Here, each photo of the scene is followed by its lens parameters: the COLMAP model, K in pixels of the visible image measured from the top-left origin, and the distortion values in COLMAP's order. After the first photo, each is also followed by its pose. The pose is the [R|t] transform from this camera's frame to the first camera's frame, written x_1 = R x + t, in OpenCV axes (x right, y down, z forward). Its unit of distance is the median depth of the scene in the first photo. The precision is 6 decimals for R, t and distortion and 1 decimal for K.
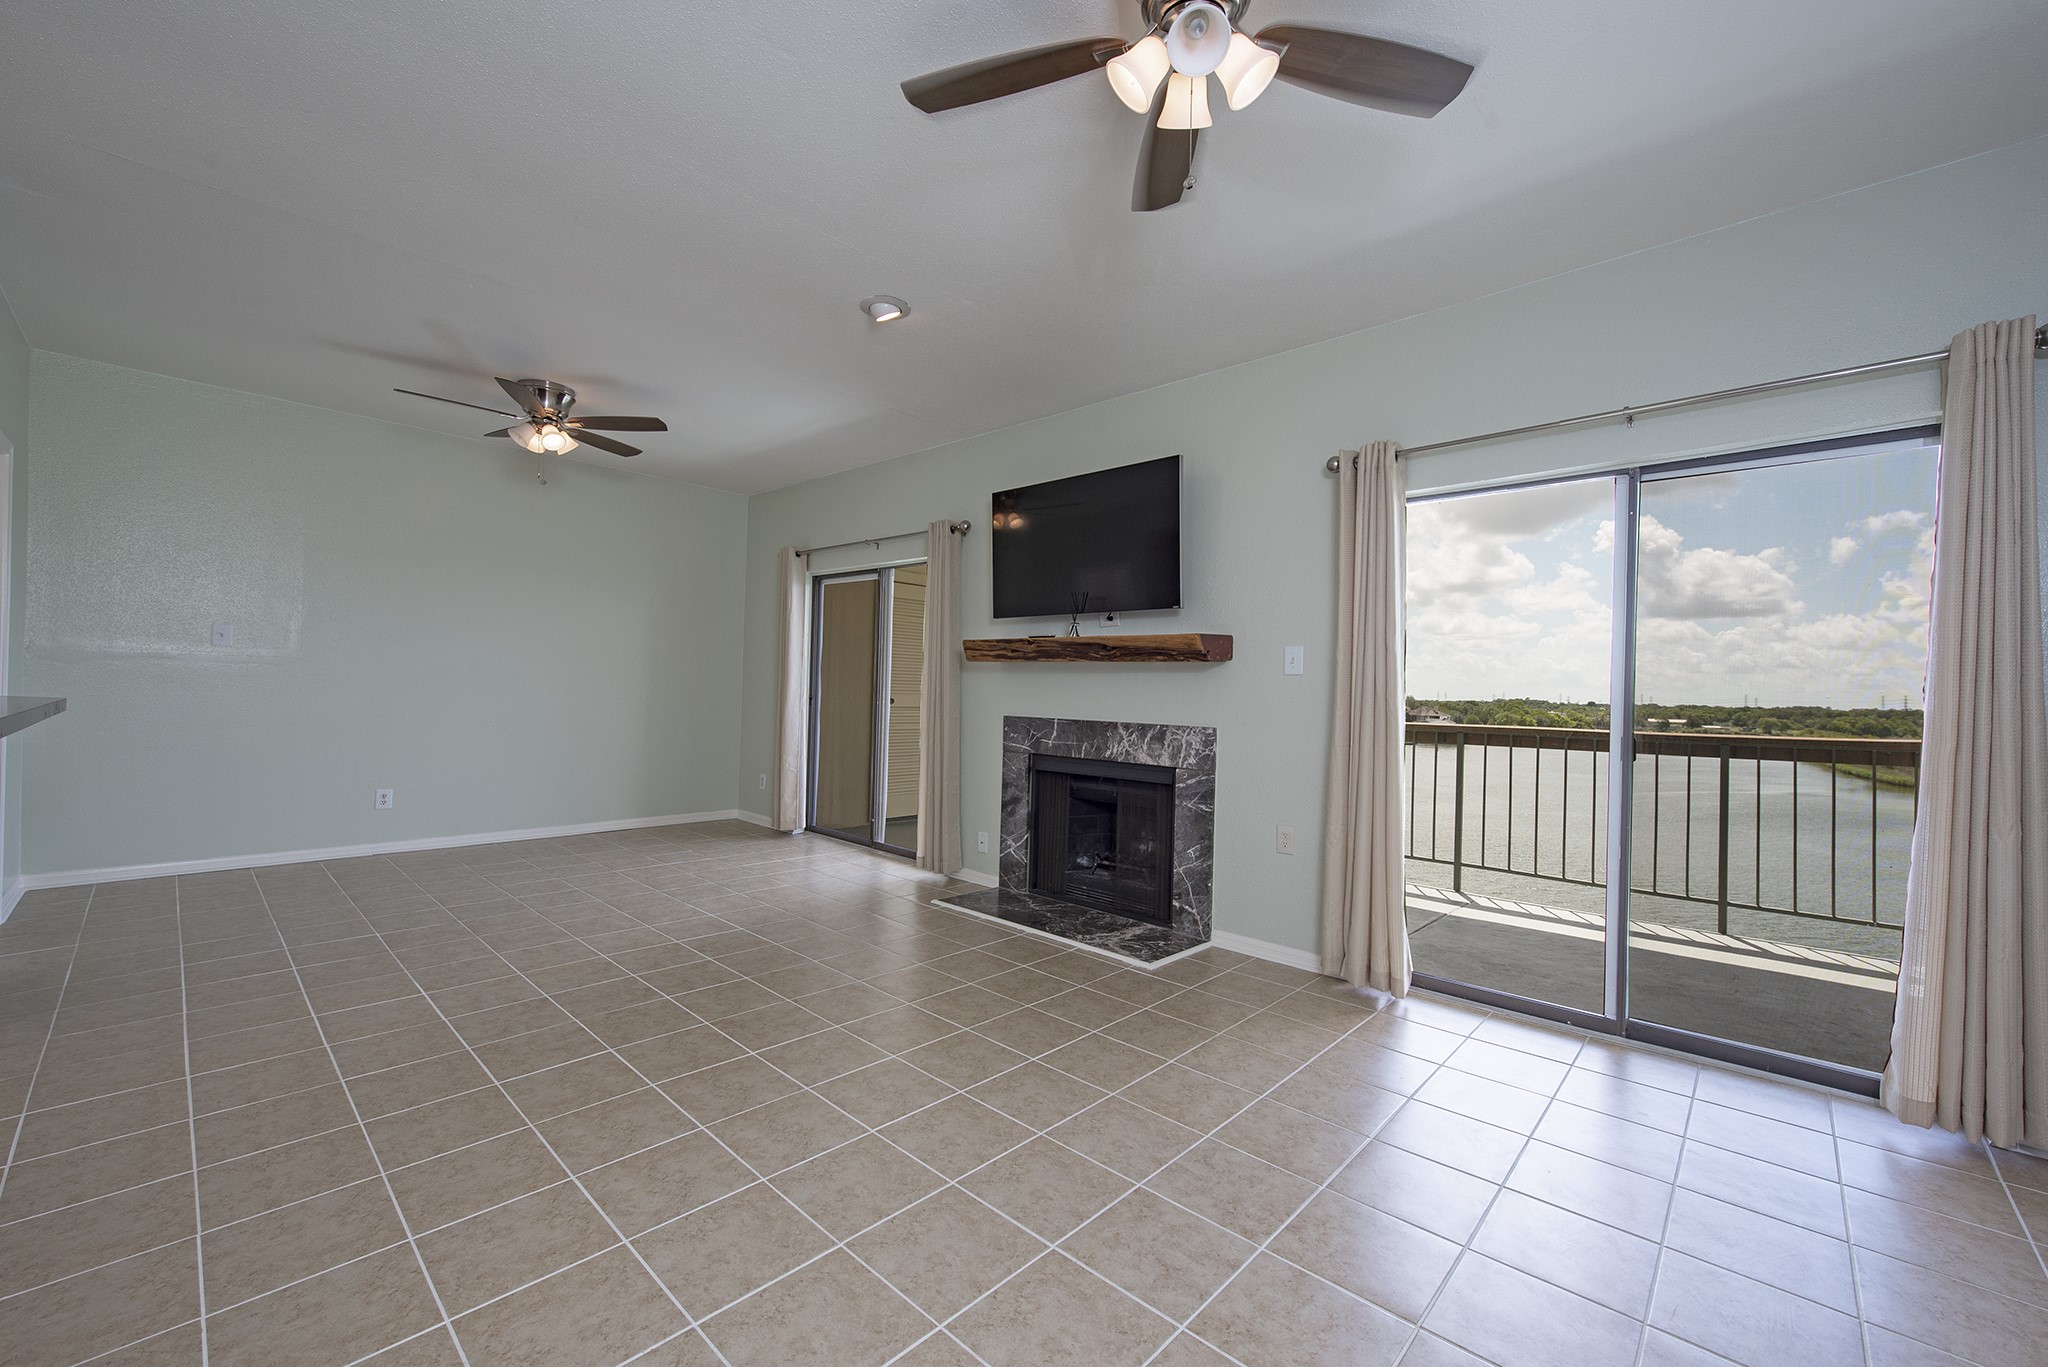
lens RADIAL K [[769.7, 0, 979.5], [0, 769.7, 681.4], [0, 0, 1]] dist [-0.006572, -0.000224]
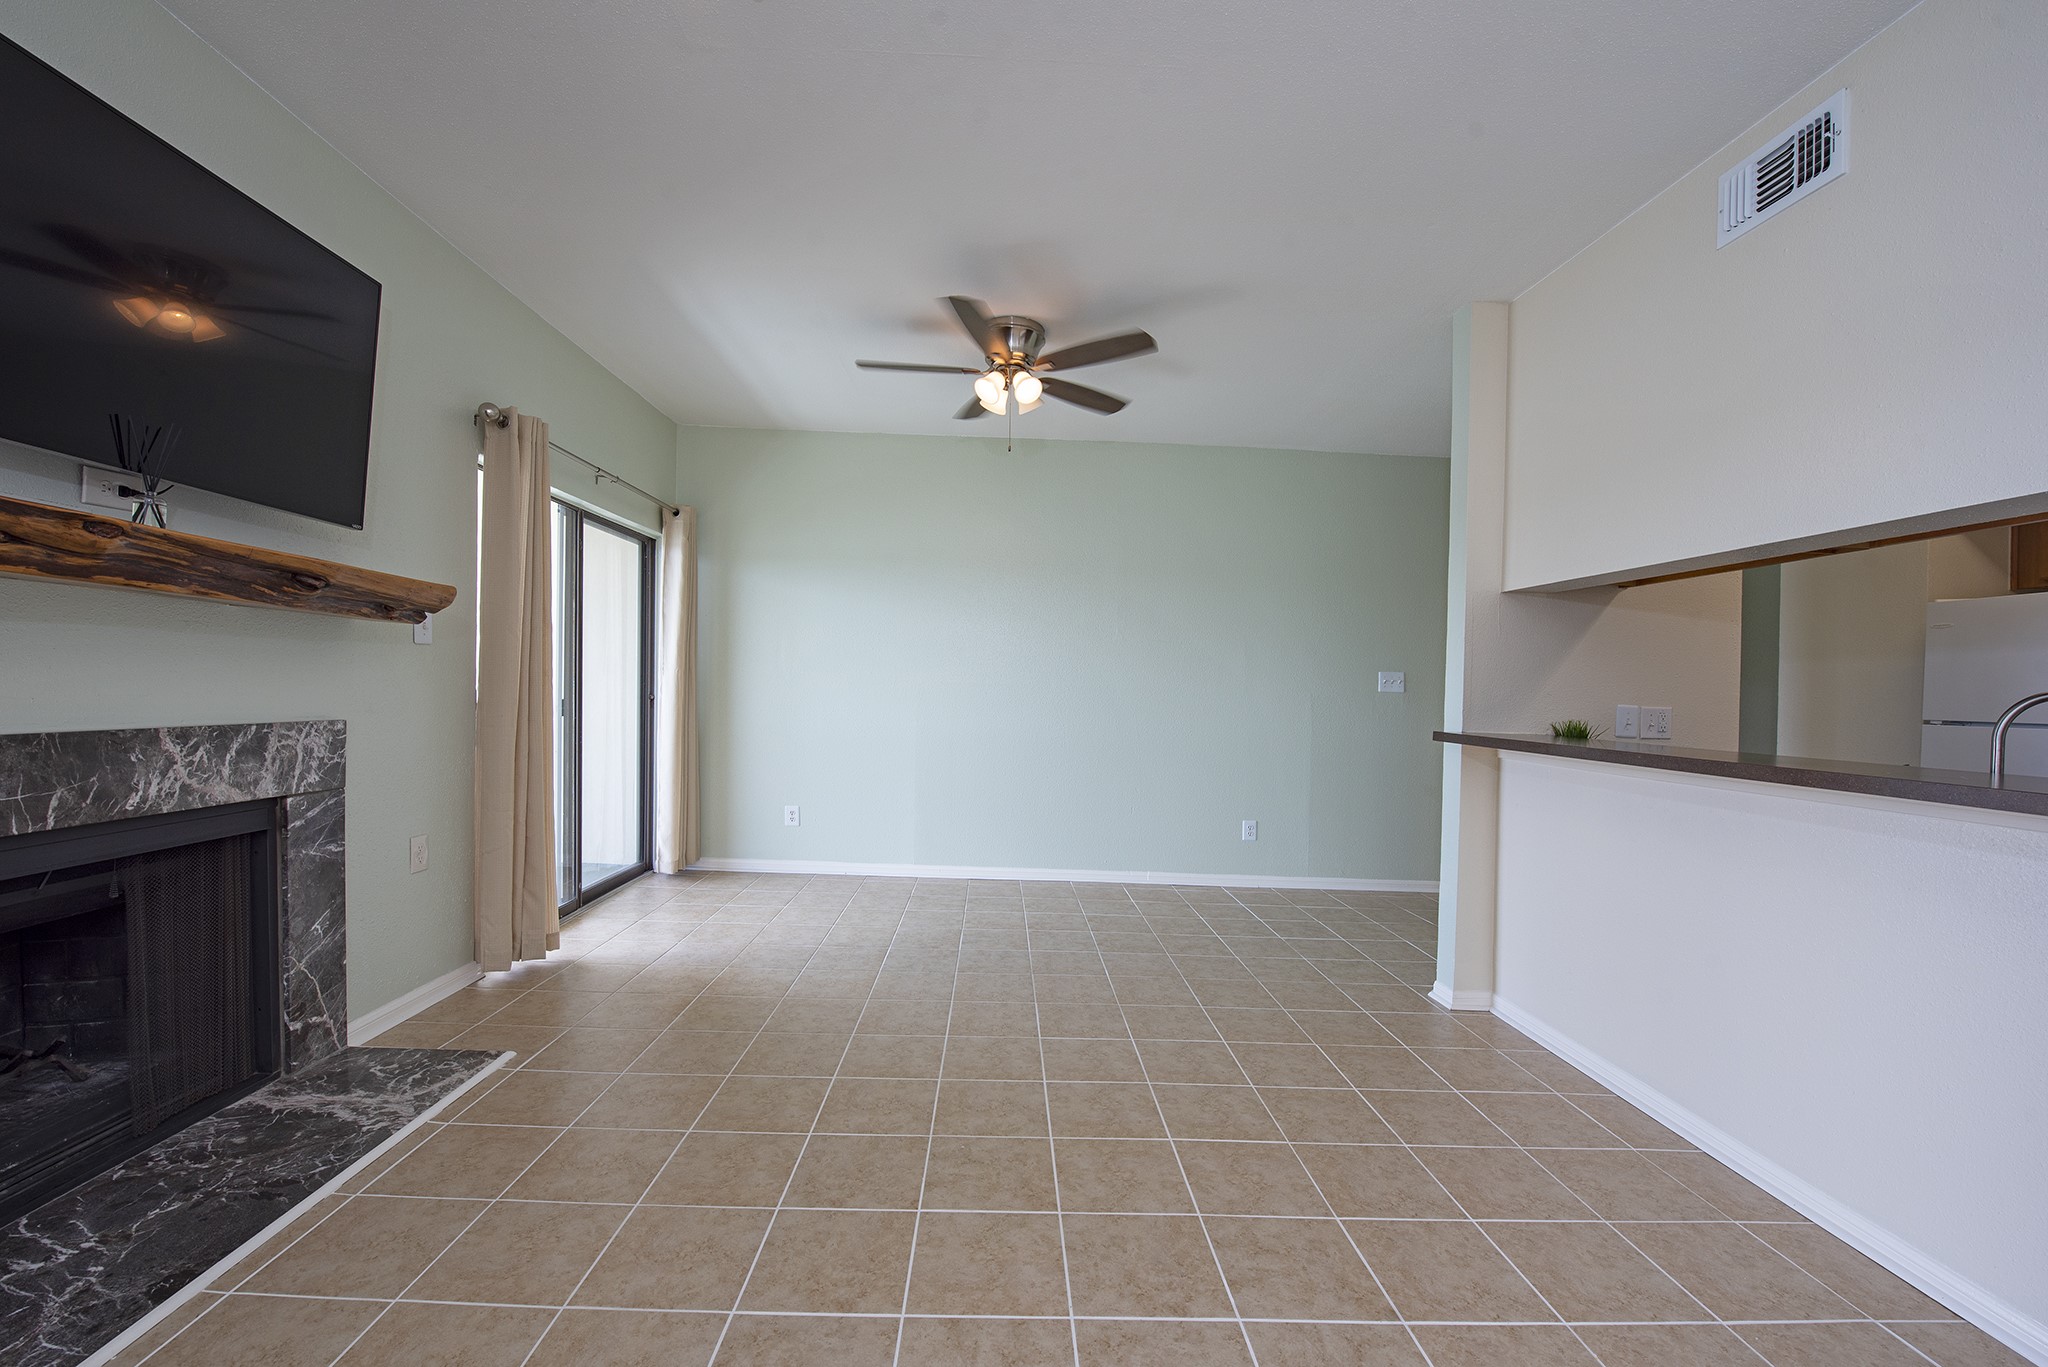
lens RADIAL K [[816.4, 0, 1002.2], [0, 816.4, 692.6], [0, 0, 1]] dist [-0.007322, -0.005251]
pose [[-0.688781, -0.046707, 0.723464, -0.507565], [-0.053602, 0.998472, 0.013429, -0.001214], [-0.722985, -0.029530, -0.690232, 0.966650]]
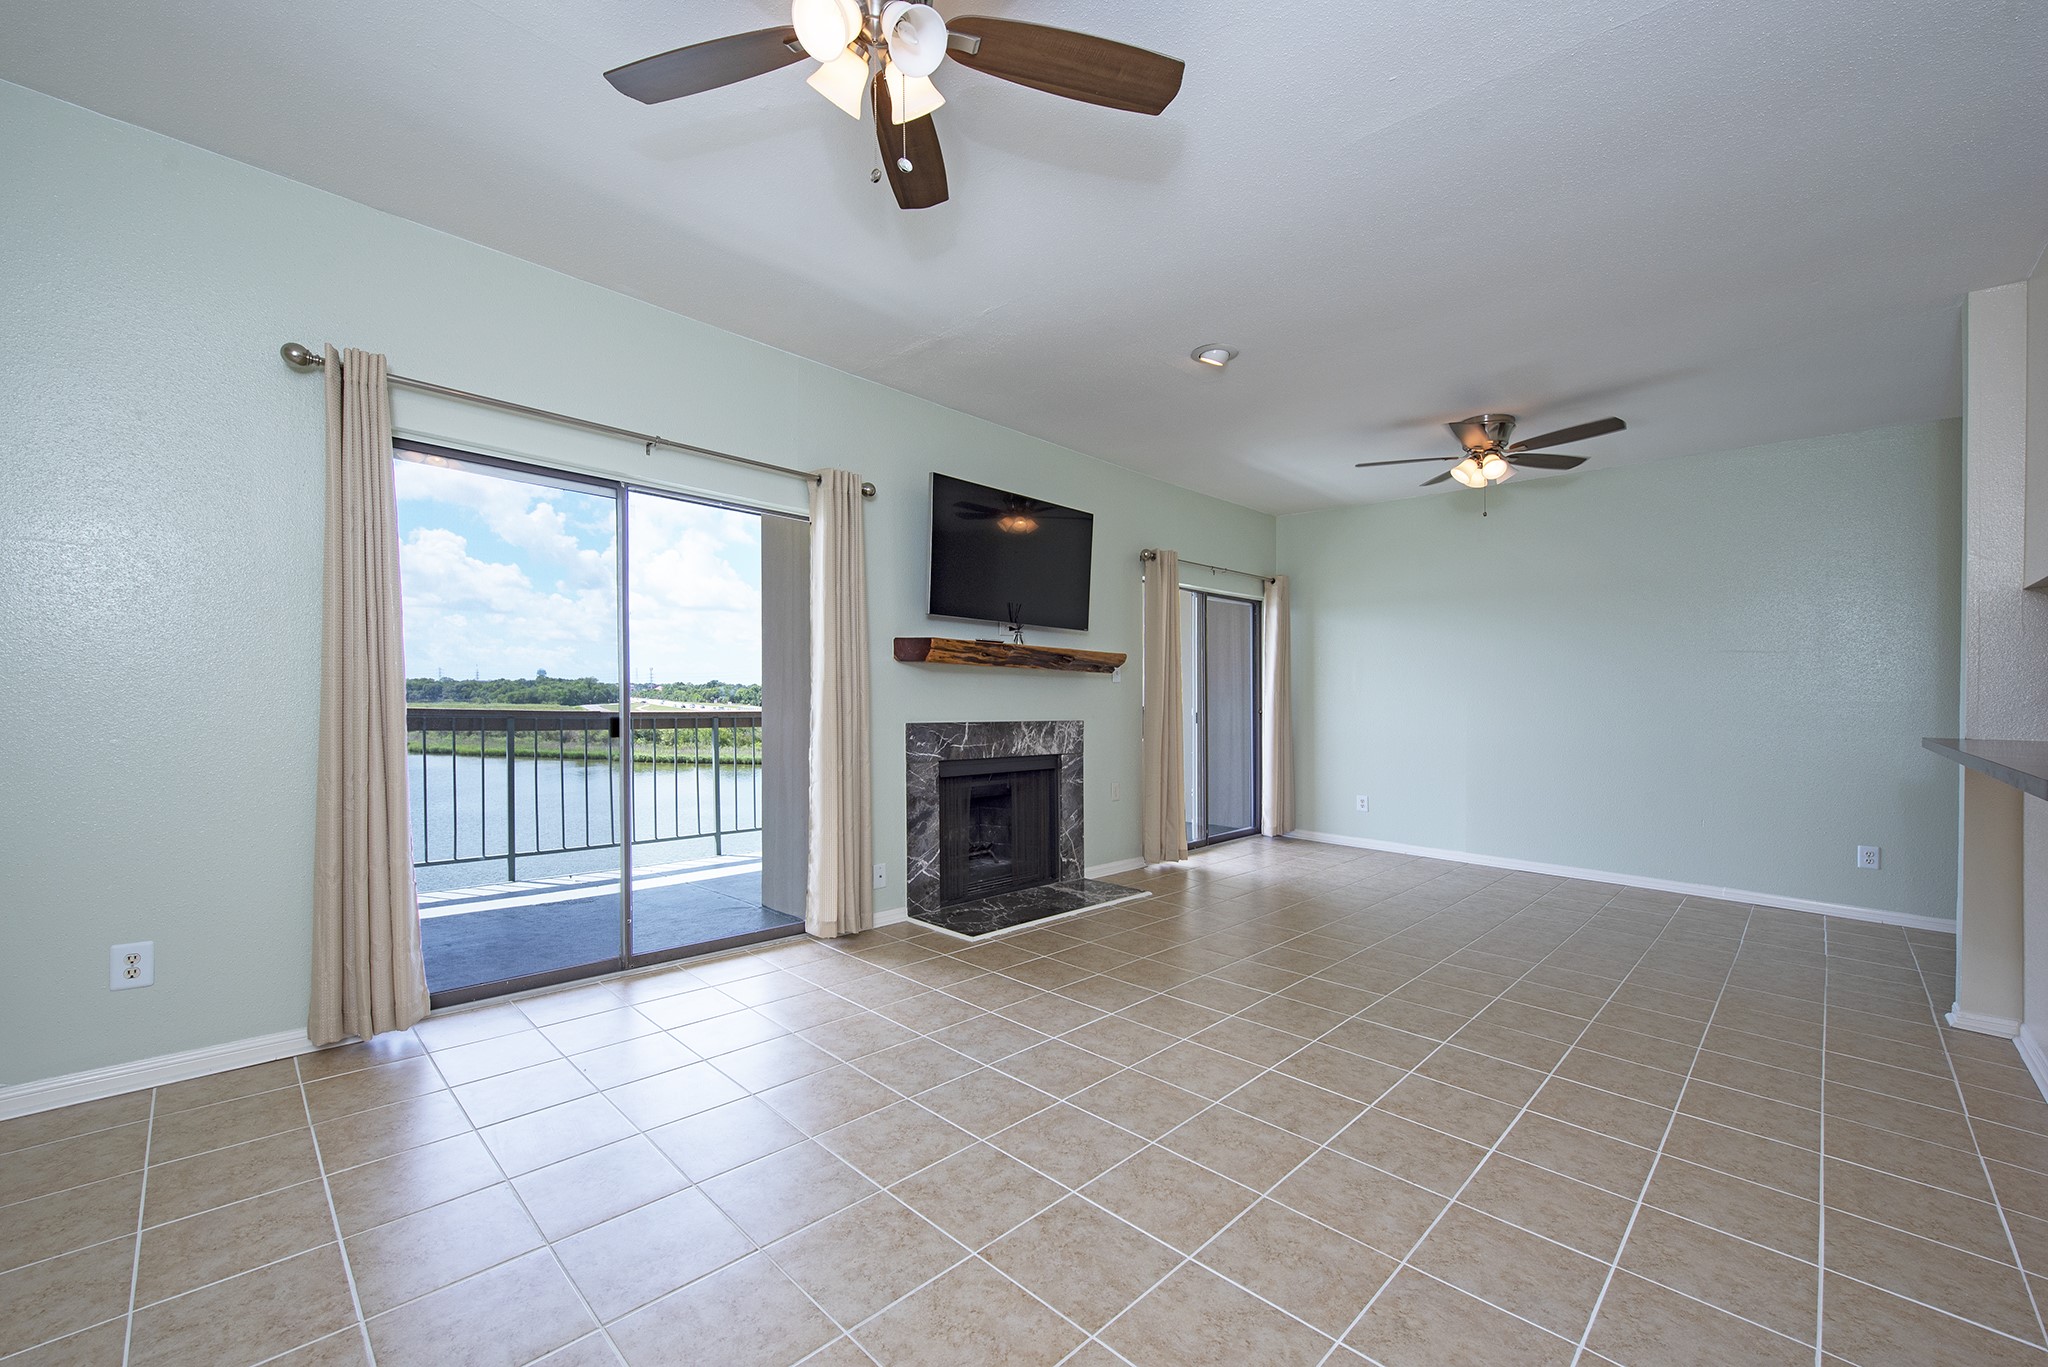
lens RADIAL K [[807.4, 0, 999.5], [0, 807.4, 663.0], [0, 0, 1]] dist [-0.020810, 0.000514]
pose [[0.053597, 0.016676, 0.998423, -1.012081], [-0.025227, 0.999564, -0.015341, -0.014115], [-0.998244, -0.024365, 0.053994, 0.967600]]
